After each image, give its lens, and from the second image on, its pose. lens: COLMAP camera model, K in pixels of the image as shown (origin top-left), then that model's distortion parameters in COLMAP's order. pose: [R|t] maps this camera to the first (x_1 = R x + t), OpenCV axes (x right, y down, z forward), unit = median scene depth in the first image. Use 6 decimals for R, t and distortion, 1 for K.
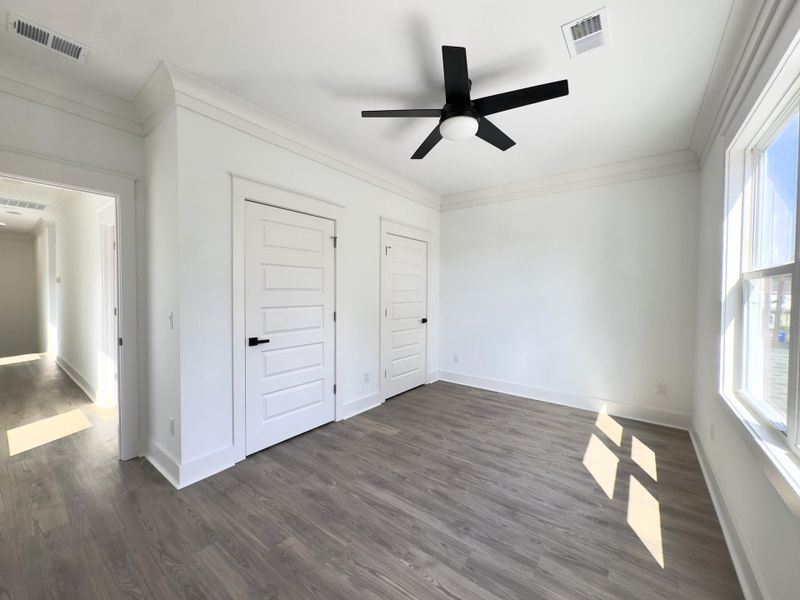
lens RADIAL K [[316.5, 0, 402.0], [0, 316.5, 299.1], [0, 0, 1]] dist [0.000314, -0.000076]
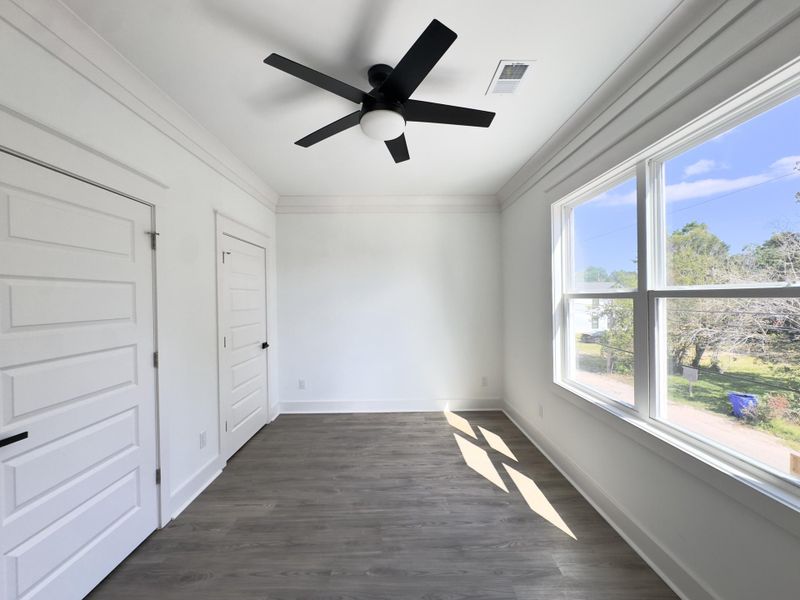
lens RADIAL K [[316.5, 0, 399.7], [0, 316.5, 300.1], [0, 0, 1]] dist [0.000314, -0.000076]
pose [[0.788812, -0.021721, 0.614250, -0.254877], [0.033666, 0.999402, -0.007893, -0.049680], [-0.613712, 0.026906, 0.789072, 0.251763]]
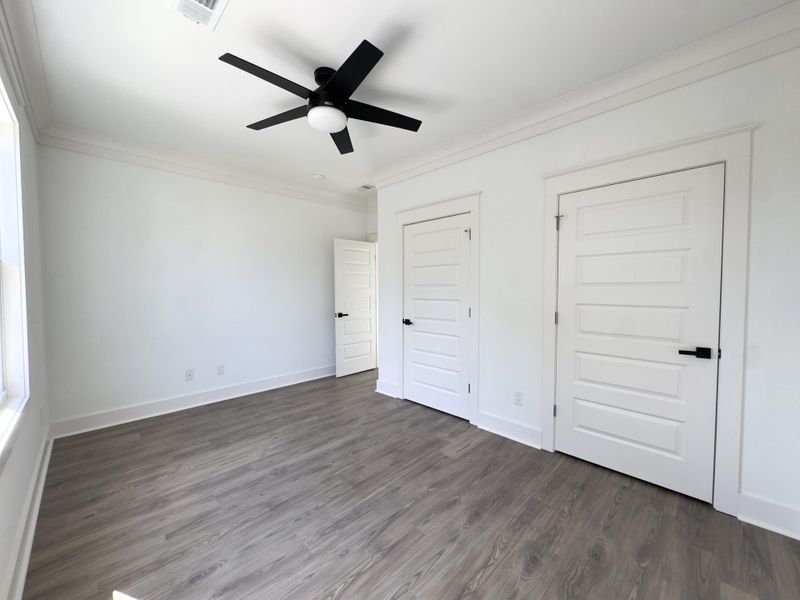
lens RADIAL K [[316.5, 0, 401.0], [0, 316.5, 305.7], [0, 0, 1]] dist [0.000314, -0.000076]
pose [[-0.135883, 0.045350, -0.989686, 0.907205], [-0.022598, 0.998550, 0.048859, -0.010458], [0.990467, 0.029004, -0.134661, 1.102040]]
